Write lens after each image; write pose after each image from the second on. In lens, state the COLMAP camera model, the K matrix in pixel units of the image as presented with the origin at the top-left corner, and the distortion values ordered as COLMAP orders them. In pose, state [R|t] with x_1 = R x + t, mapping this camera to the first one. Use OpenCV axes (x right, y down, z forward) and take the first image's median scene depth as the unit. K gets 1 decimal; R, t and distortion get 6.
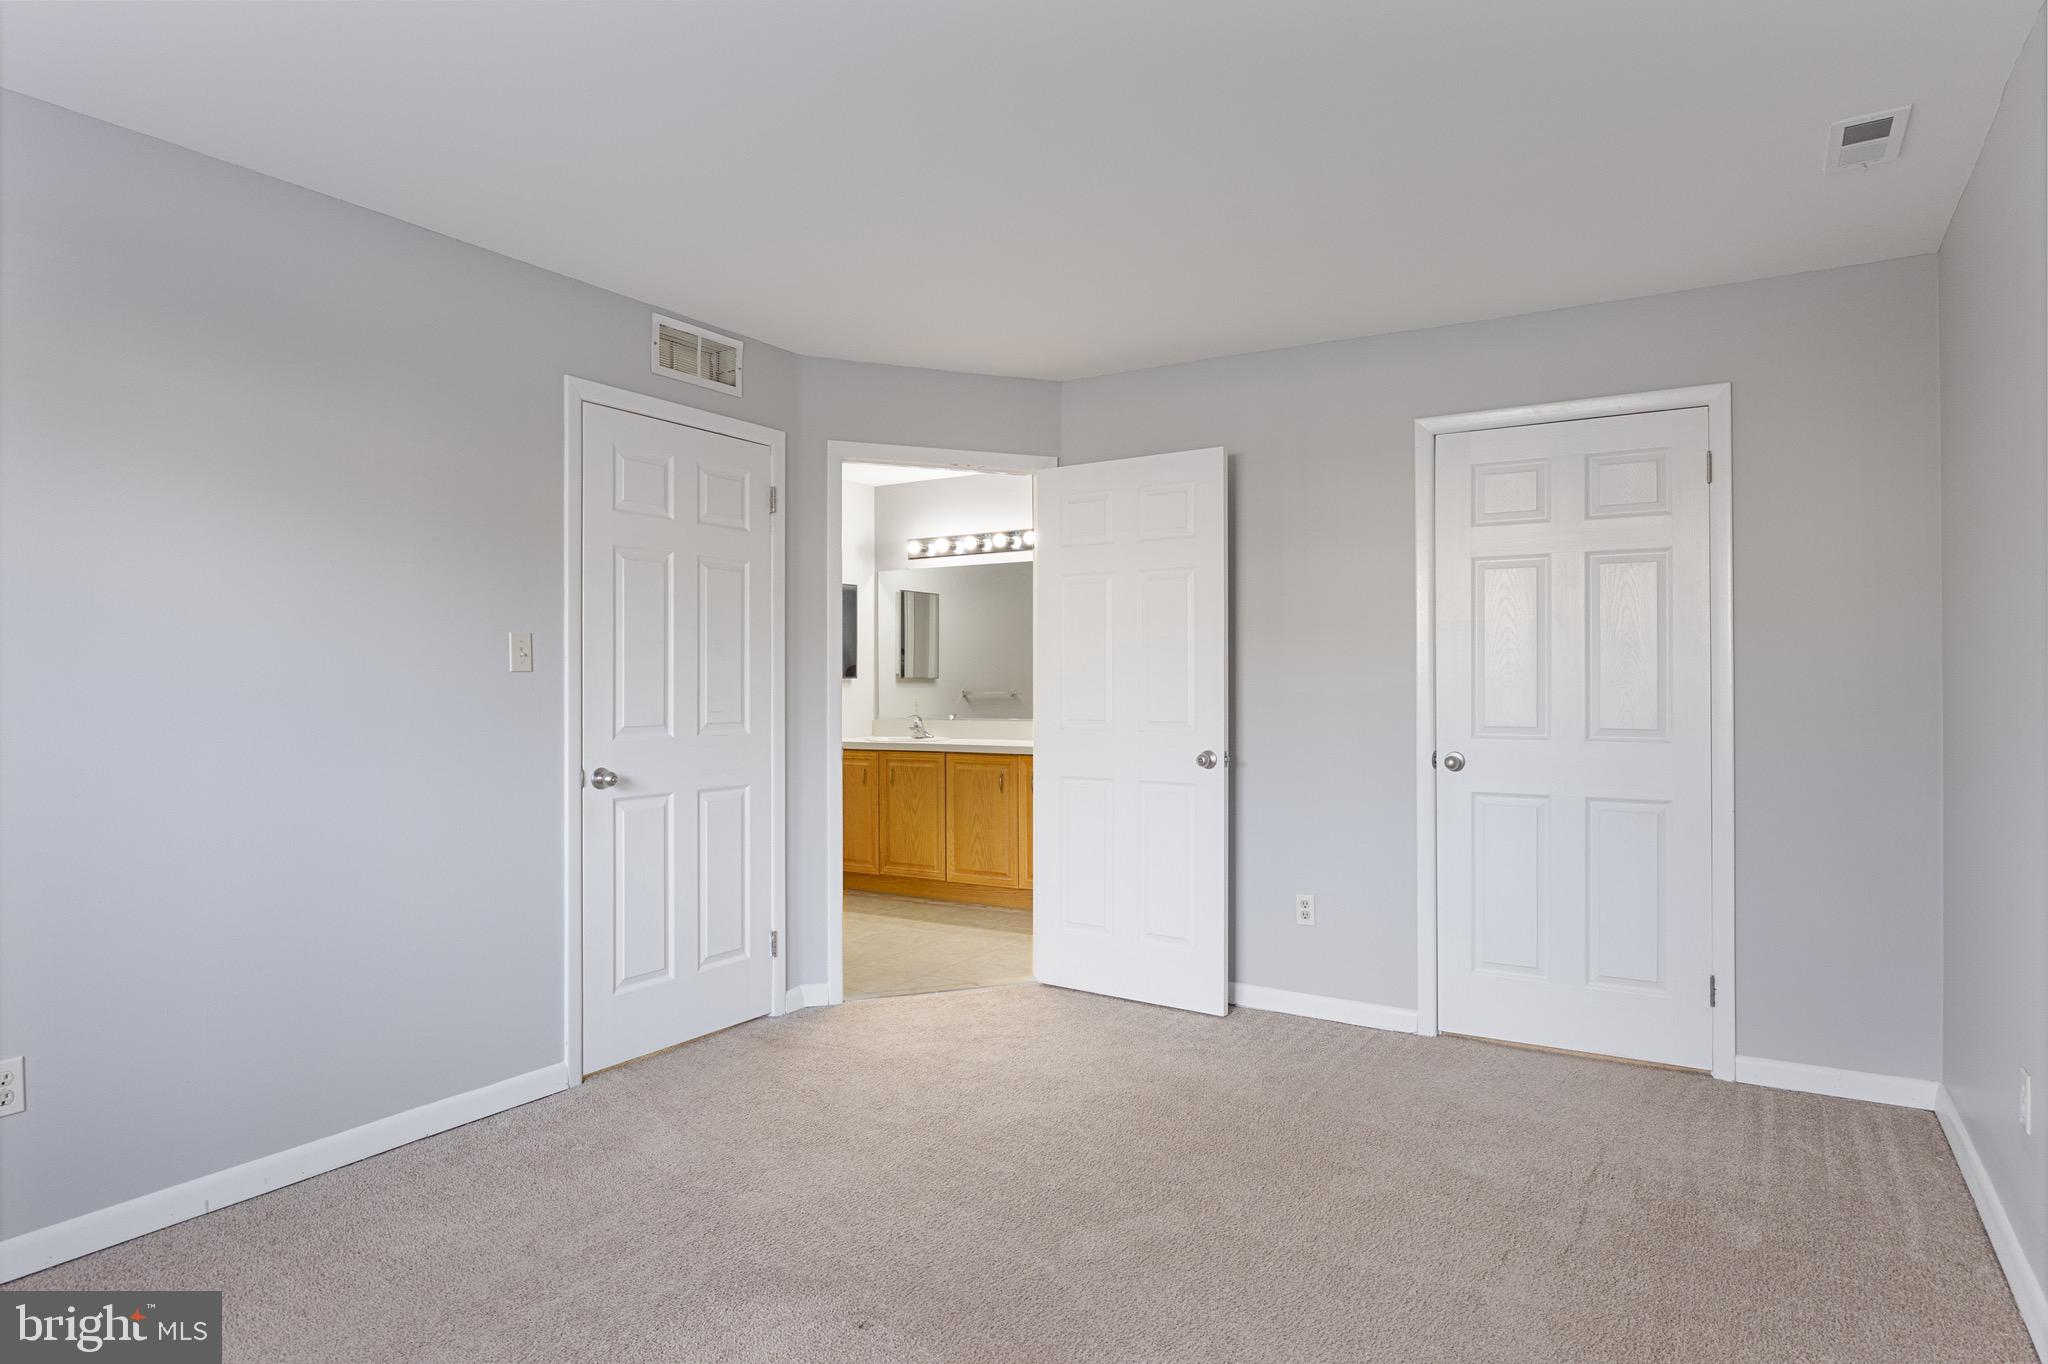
lens RADIAL K [[1201.0, 0, 1011.9], [0, 1201.0, 677.7], [0, 0, 1]] dist [0.002051, -0.000171]
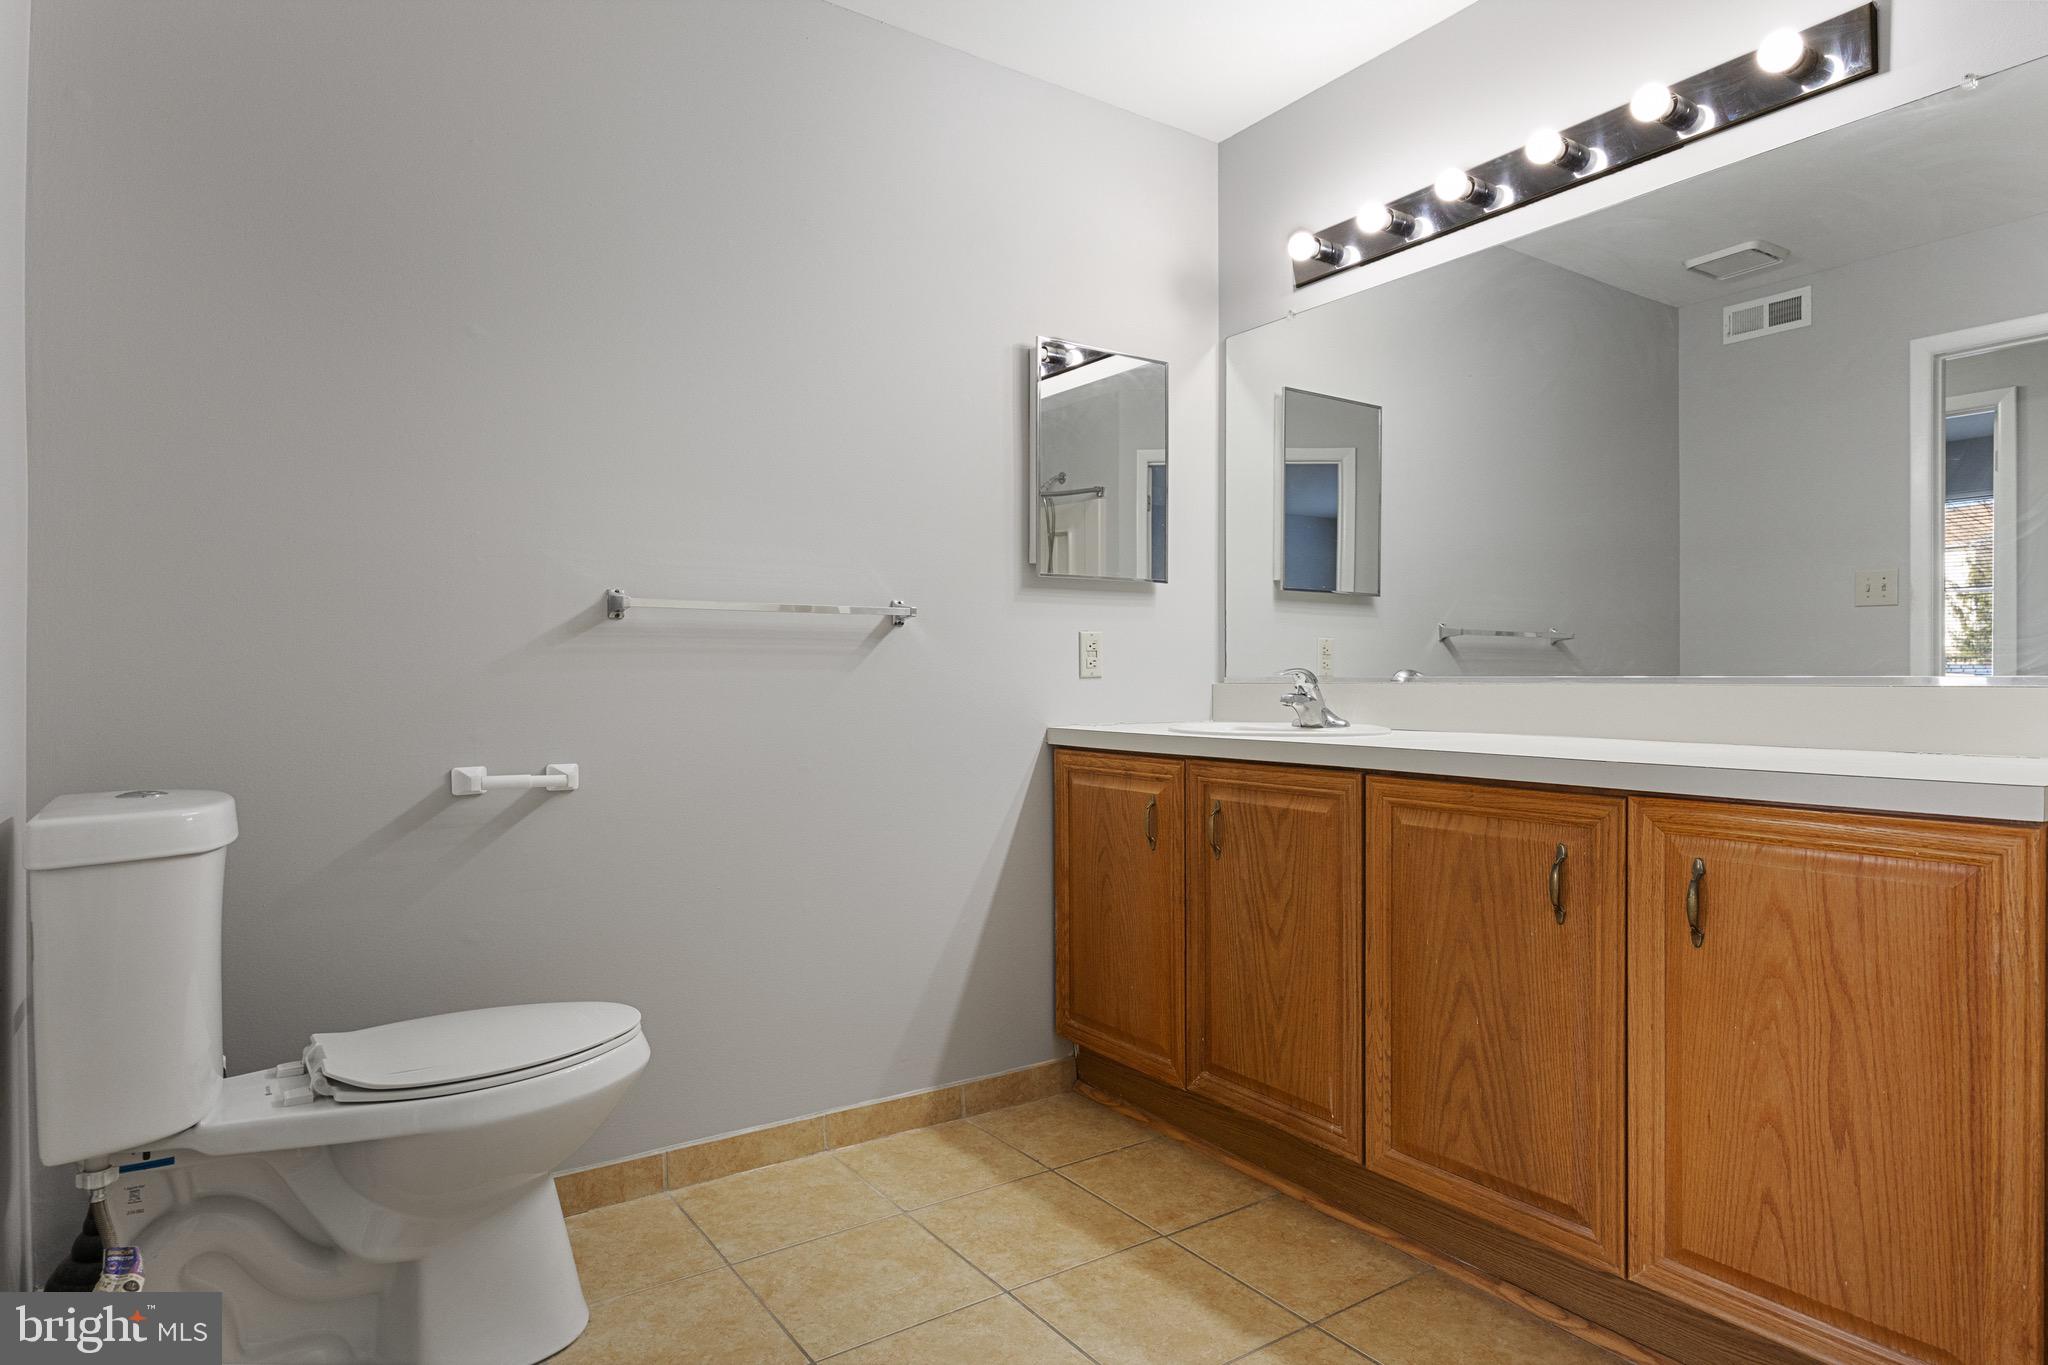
lens RADIAL K [[1156.7, 0, 1014.3], [0, 1156.7, 674.4], [0, 0, 1]] dist [0.000651, -0.001386]
pose [[0.916607, 0.004151, -0.399767, -0.016669], [-0.002413, 0.999985, 0.004849, 0.033868], [0.399781, -0.003480, 0.916604, 0.658034]]
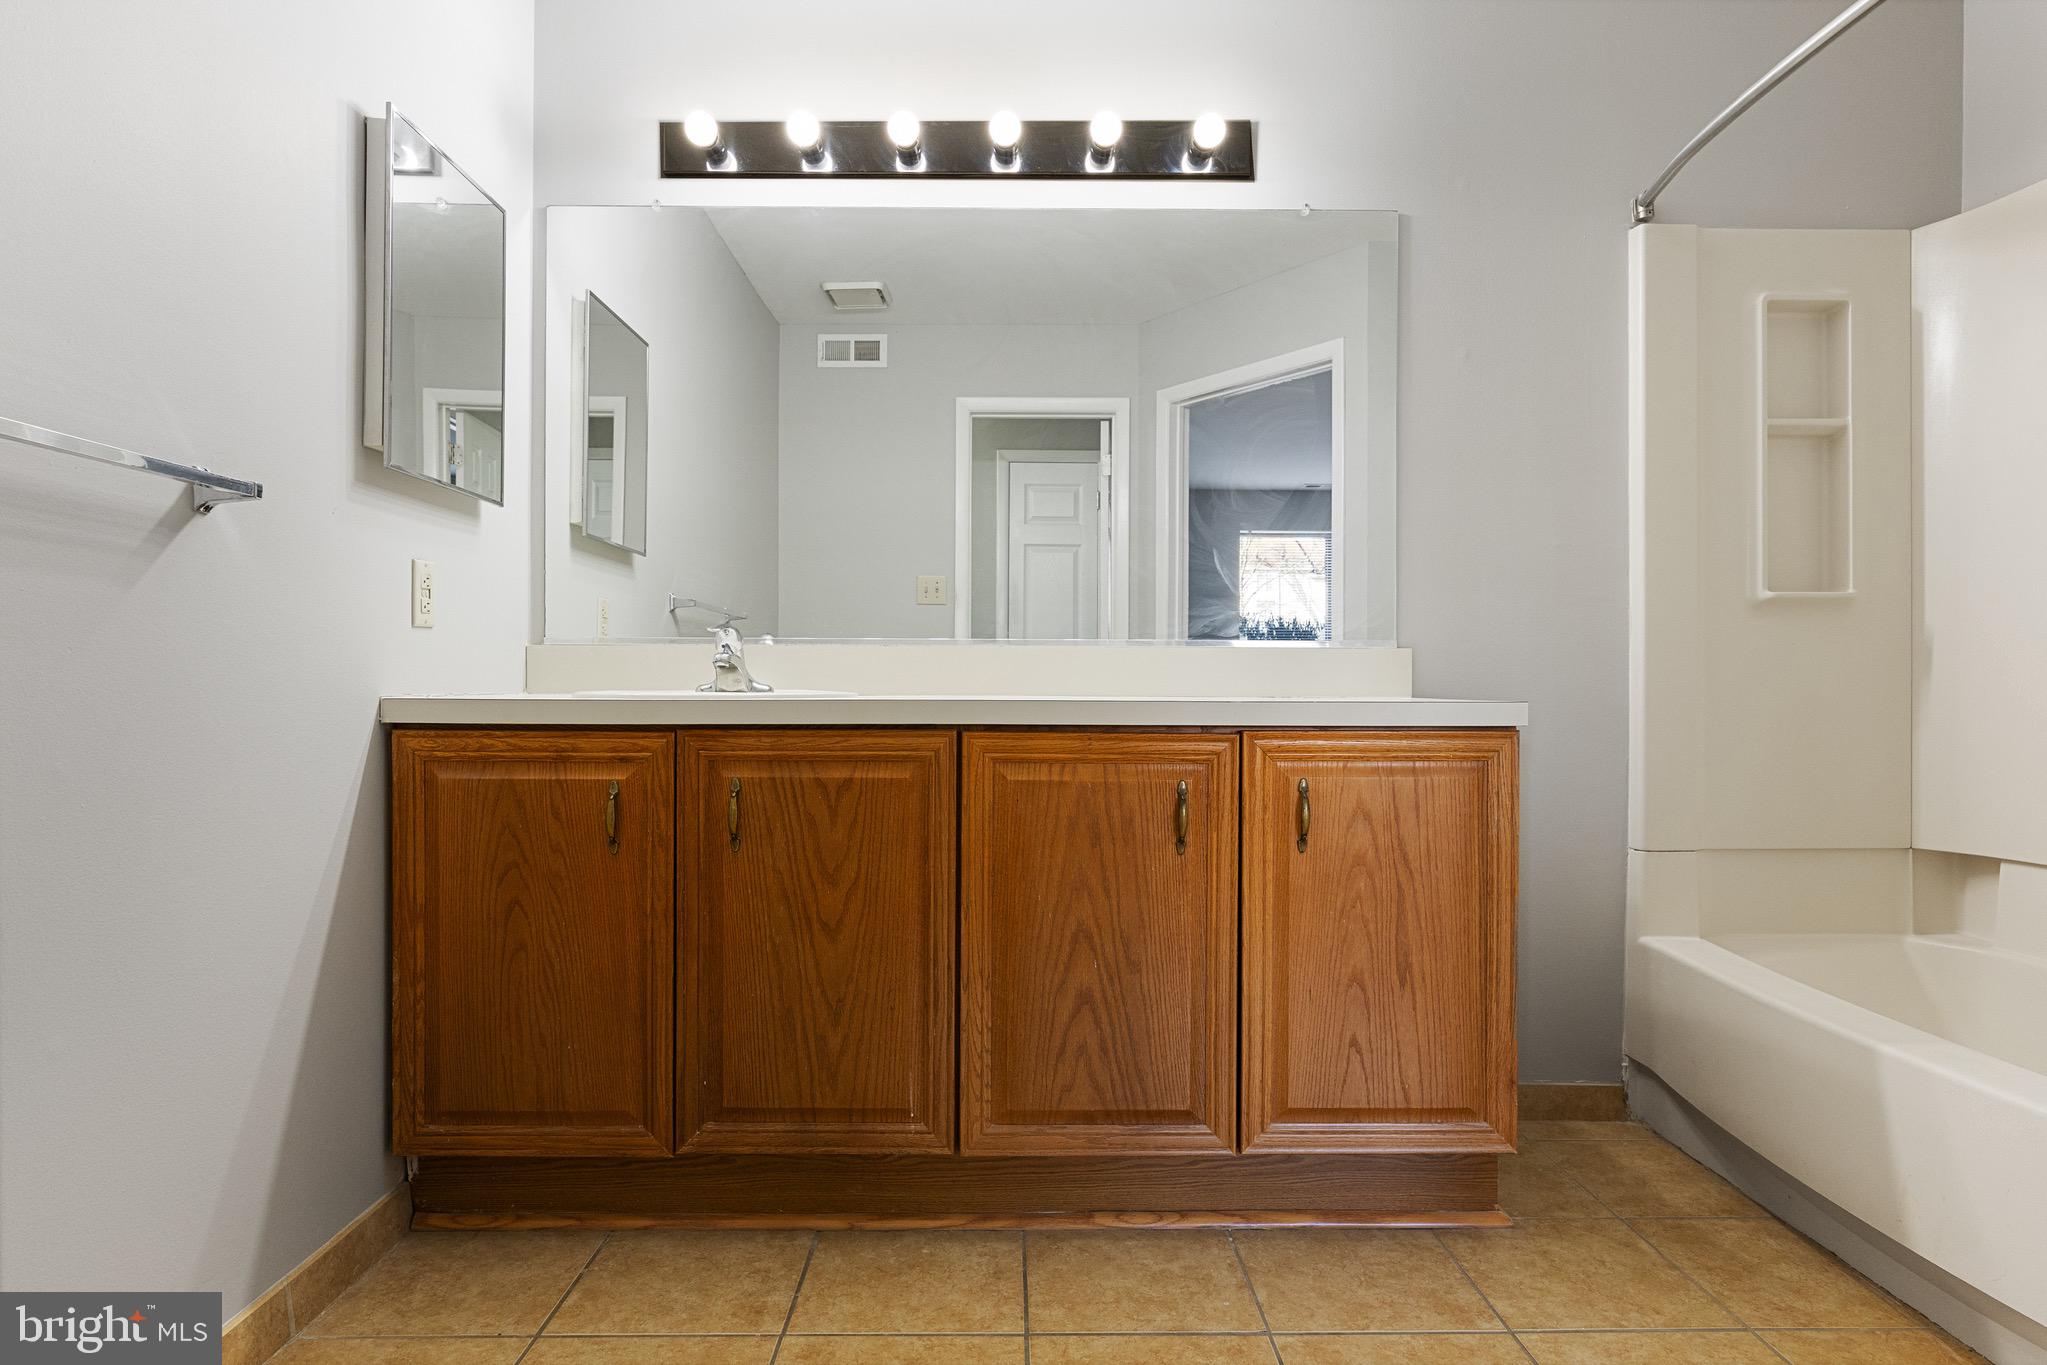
lens RADIAL K [[1144.9, 0, 1023.5], [0, 1144.9, 682.5], [0, 0, 1]] dist [-0.003138, -0.000131]
pose [[0.839580, 0.009962, 0.543145, -0.192413], [-0.011417, 0.999935, -0.000692, 0.049651], [-0.543117, -0.005620, 0.839638, 0.731721]]
